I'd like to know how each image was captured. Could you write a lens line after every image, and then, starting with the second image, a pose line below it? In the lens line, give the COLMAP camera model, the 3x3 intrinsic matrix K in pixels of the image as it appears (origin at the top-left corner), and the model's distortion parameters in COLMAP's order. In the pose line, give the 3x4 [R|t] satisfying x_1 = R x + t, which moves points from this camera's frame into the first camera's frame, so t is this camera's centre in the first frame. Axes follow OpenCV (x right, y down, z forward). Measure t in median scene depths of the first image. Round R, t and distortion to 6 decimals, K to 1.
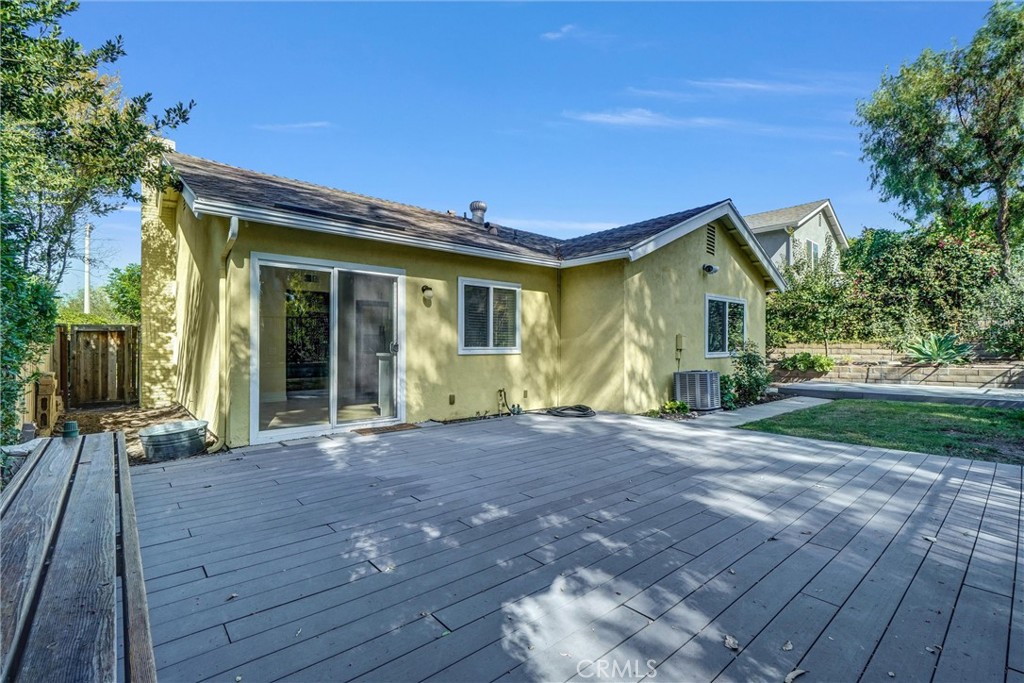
lens RADIAL K [[459.6, 0, 502.0], [0, 459.6, 343.6], [0, 0, 1]] dist [-0.002892, 0.001696]
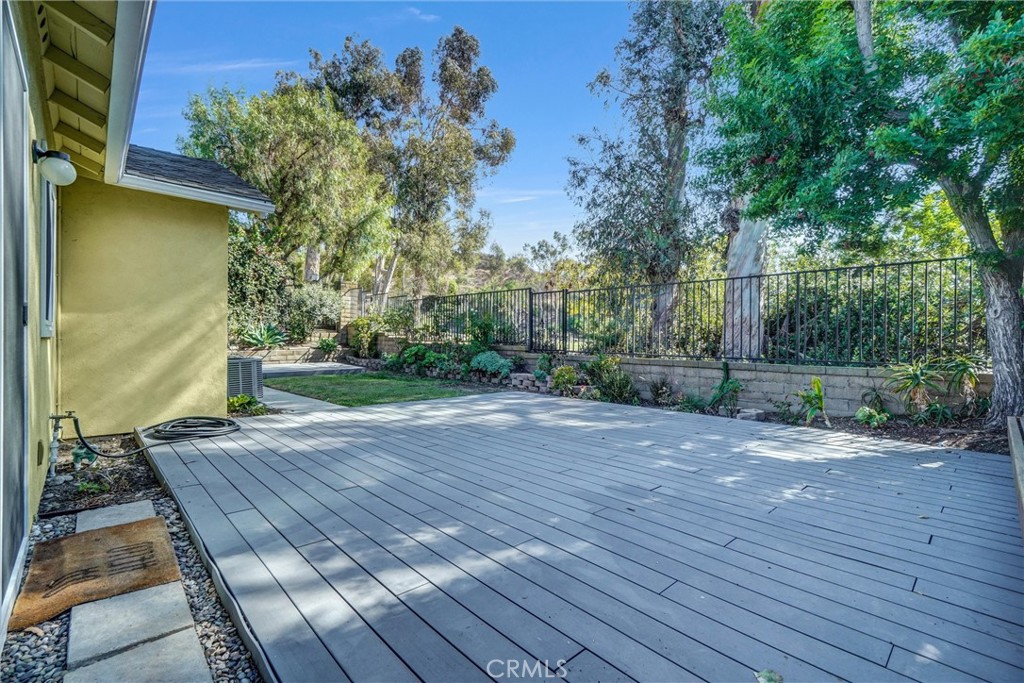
lens RADIAL K [[459.6, 0, 501.2], [0, 459.6, 335.5], [0, 0, 1]] dist [-0.002892, 0.001696]
pose [[-0.029403, 0.003833, 0.999560, -0.900443], [-0.011411, 0.999926, -0.004170, 0.025942], [-0.999502, -0.011529, -0.029357, 1.092644]]
